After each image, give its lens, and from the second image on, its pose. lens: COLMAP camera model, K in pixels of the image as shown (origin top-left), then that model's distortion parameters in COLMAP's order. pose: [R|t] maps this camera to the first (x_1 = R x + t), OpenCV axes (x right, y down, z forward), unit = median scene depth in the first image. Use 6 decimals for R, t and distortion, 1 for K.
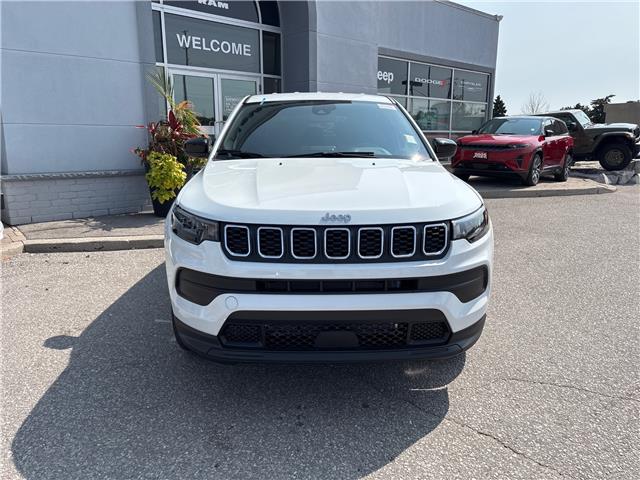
lens RADIAL K [[492.5, 0, 320.0], [0, 492.5, 240.0], [0, 0, 1]] dist [0.017850, 0.000638]
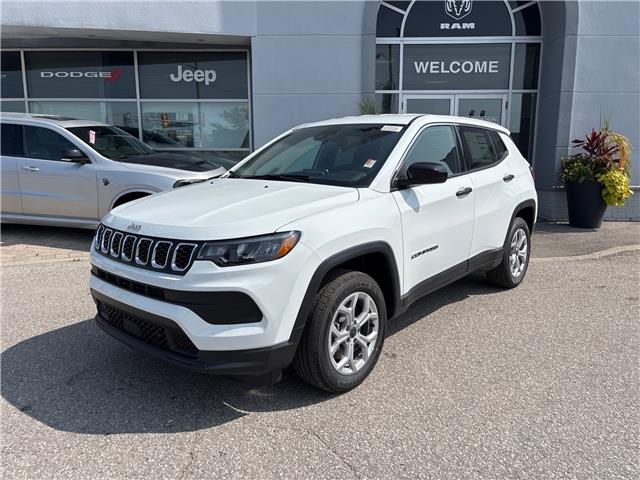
lens RADIAL K [[492.5, 0, 320.0], [0, 492.5, 240.0], [0, 0, 1]] dist [0.017850, 0.000638]
pose [[0.718240, 0.115329, -0.686171, 0.324624], [-0.140171, 0.989932, 0.019662, -0.027667], [0.681530, 0.082060, 0.727175, 0.113930]]
